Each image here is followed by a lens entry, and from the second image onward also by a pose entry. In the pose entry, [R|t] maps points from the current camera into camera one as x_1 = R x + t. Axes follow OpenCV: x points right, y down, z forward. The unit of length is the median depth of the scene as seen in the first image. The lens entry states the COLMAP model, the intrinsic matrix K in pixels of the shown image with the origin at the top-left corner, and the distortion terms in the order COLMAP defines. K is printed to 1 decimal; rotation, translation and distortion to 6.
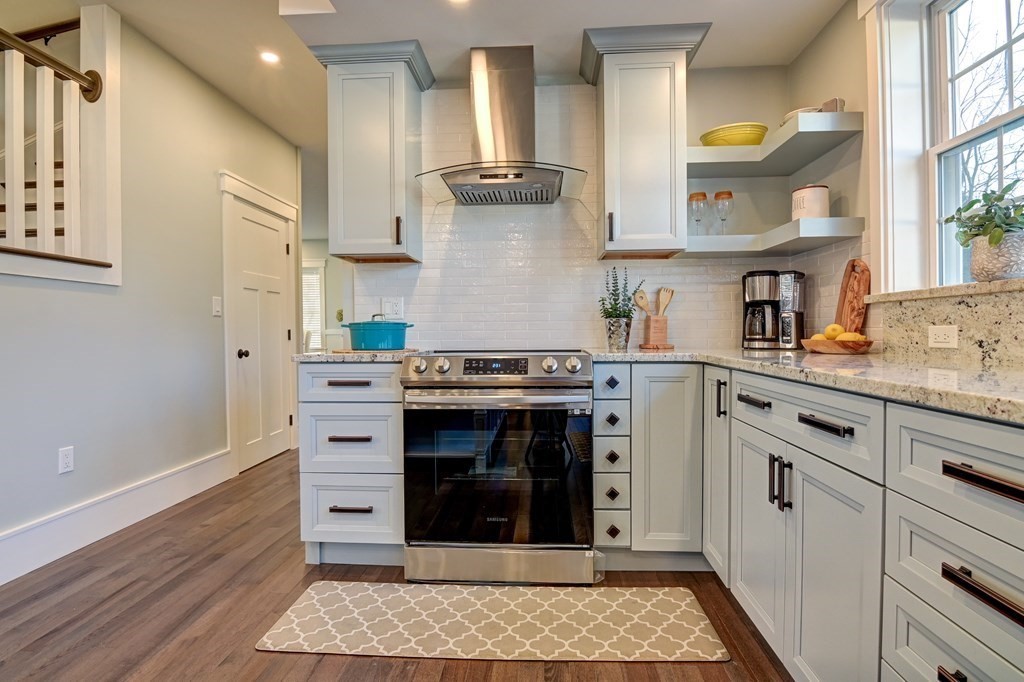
lens RADIAL K [[507.4, 0, 512.2], [0, 507.4, 337.7], [0, 0, 1]] dist [-0.014538, -0.006426]
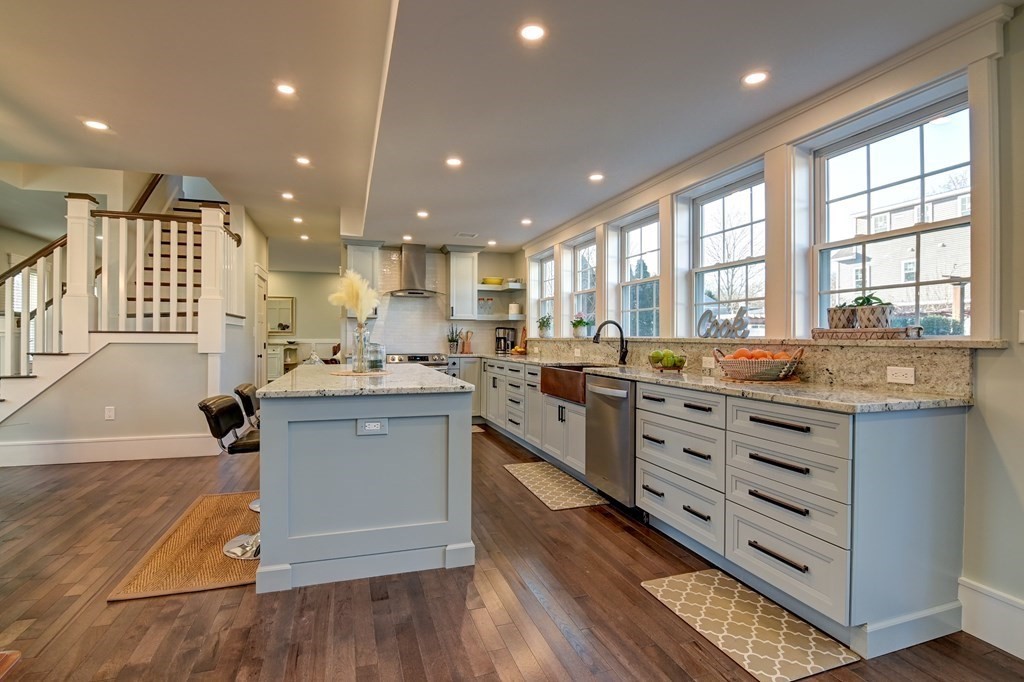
lens RADIAL K [[507.4, 0, 512.2], [0, 507.4, 337.7], [0, 0, 1]] dist [-0.014538, -0.006426]
pose [[0.927764, 0.012513, 0.372959, -0.607596], [-0.007136, 0.999850, -0.015795, -0.024939], [-0.373100, 0.011992, 0.927713, -1.948141]]
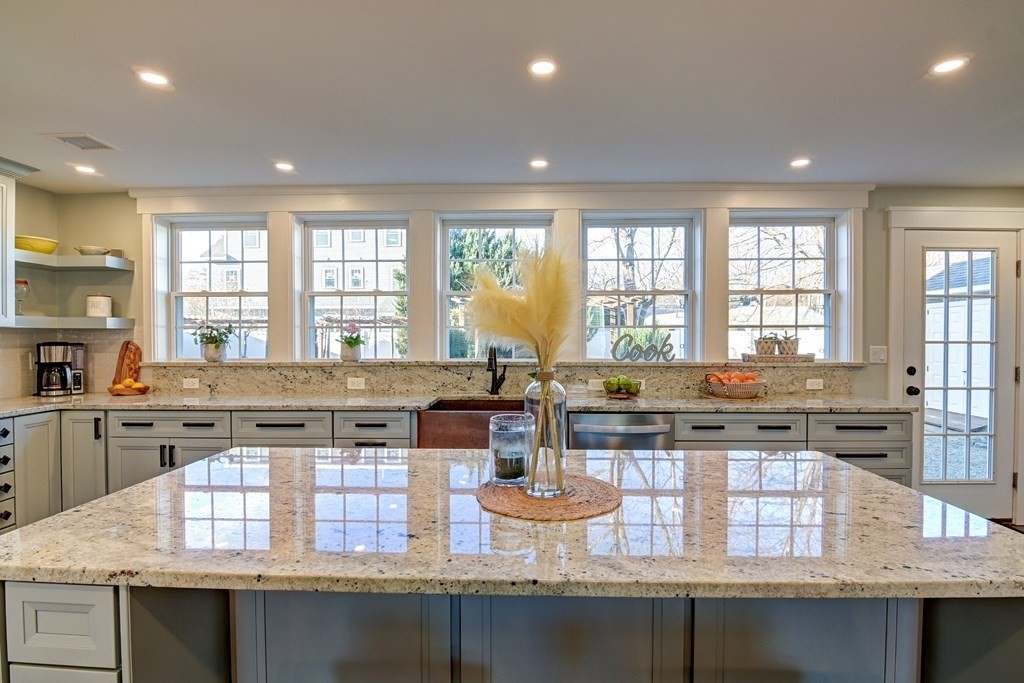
lens RADIAL K [[507.4, 0, 512.2], [0, 507.4, 338.2], [0, 0, 1]] dist [-0.014538, -0.006426]
pose [[-0.041926, 0.004825, 0.999109, -1.076489], [0.015019, 0.999878, -0.004199, -0.126418], [-0.999008, 0.014830, -0.041994, -0.272971]]
